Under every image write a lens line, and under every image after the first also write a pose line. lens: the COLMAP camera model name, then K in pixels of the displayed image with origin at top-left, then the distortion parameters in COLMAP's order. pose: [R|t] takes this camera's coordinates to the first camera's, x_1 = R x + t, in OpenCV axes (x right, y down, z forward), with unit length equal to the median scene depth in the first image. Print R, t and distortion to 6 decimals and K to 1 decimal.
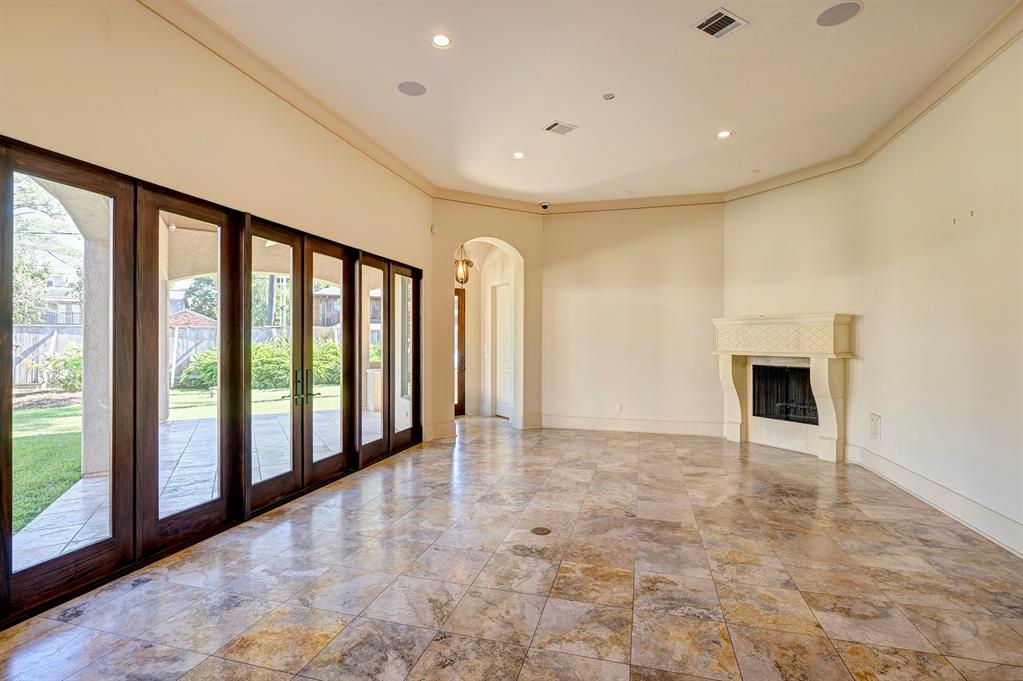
lens RADIAL K [[497.0, 0, 510.5], [0, 497.0, 341.4], [0, 0, 1]] dist [-0.003401, 0.000178]
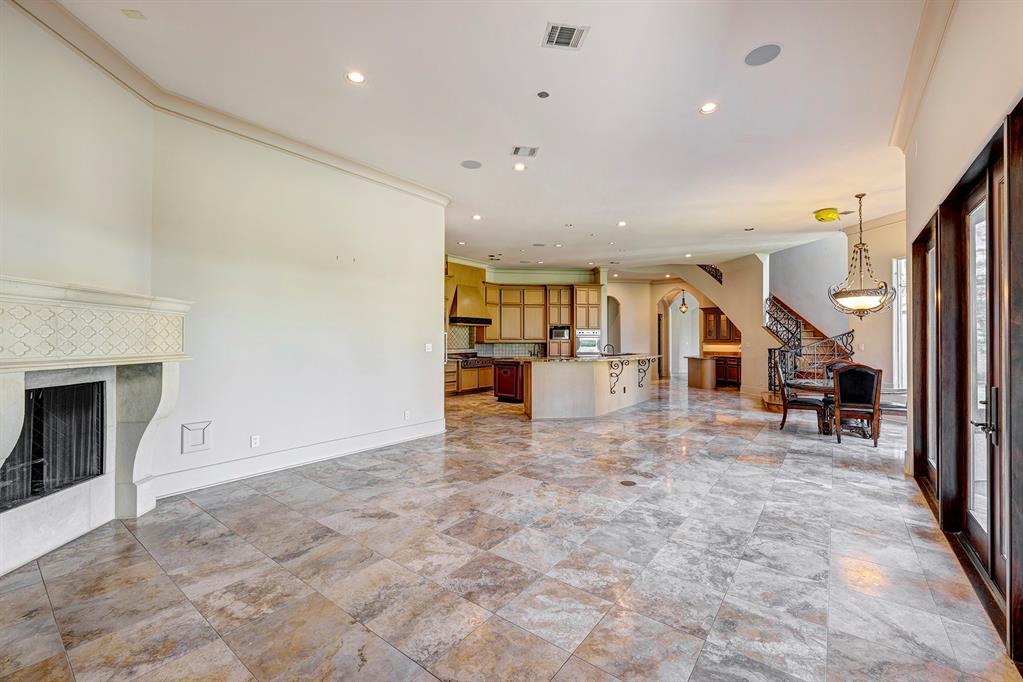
lens RADIAL K [[419.3, 0, 512.6], [0, 419.3, 335.6], [0, 0, 1]] dist [-0.001537, 0.000083]
pose [[-0.924186, 0.000287, 0.381943, -0.081023], [-0.003105, 0.999961, -0.008263, -0.000002], [-0.381931, -0.008822, -0.924149, 2.172640]]
